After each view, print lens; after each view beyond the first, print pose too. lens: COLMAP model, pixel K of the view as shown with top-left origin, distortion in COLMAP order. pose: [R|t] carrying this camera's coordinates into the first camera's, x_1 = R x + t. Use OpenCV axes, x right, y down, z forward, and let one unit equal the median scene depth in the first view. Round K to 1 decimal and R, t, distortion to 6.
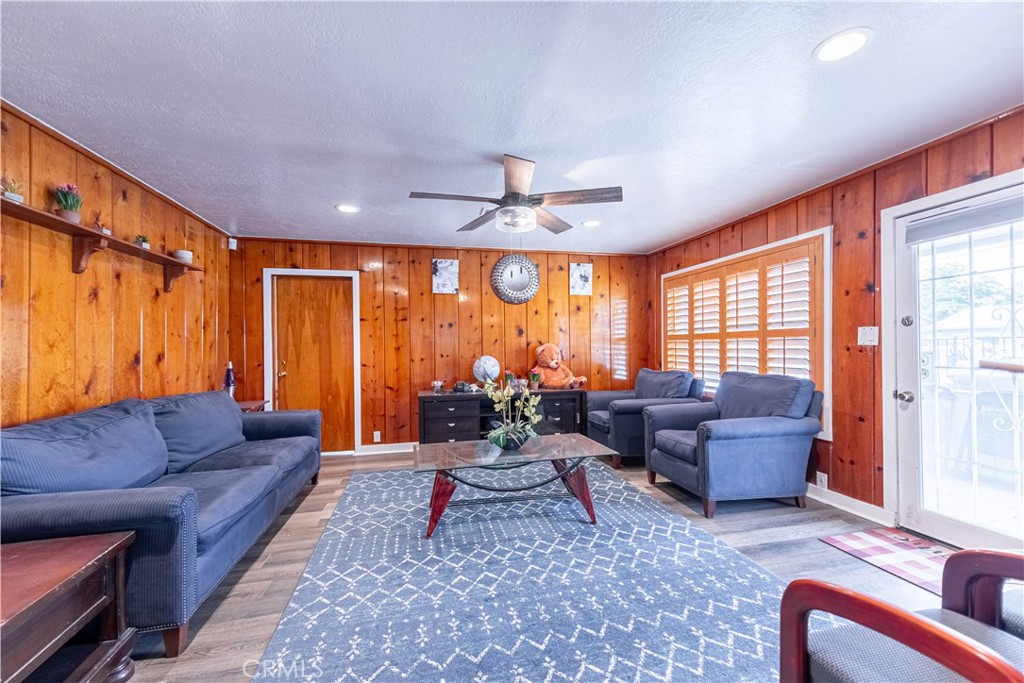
lens RADIAL K [[408.8, 0, 512.3], [0, 408.8, 345.2], [0, 0, 1]] dist [0.001427, -0.000761]
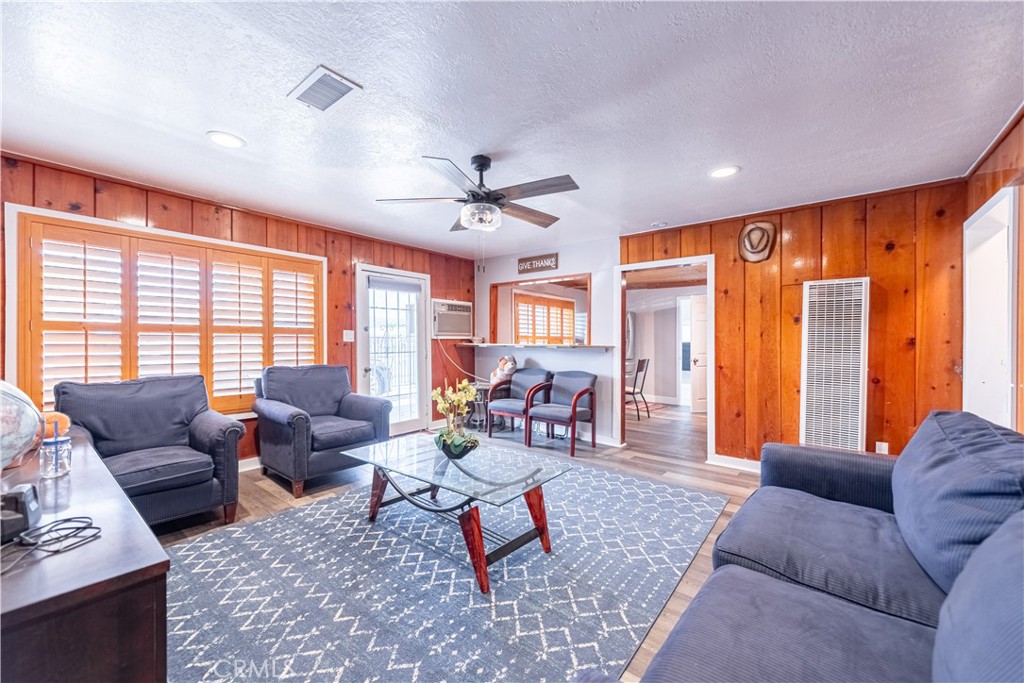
lens RADIAL K [[408.8, 0, 511.2], [0, 408.8, 343.2], [0, 0, 1]] dist [0.001427, -0.000761]
pose [[-0.630091, 0.002586, 0.776517, -0.686278], [-0.000923, 0.999991, -0.004080, 0.010703], [-0.776521, -0.003287, -0.630083, 1.306643]]
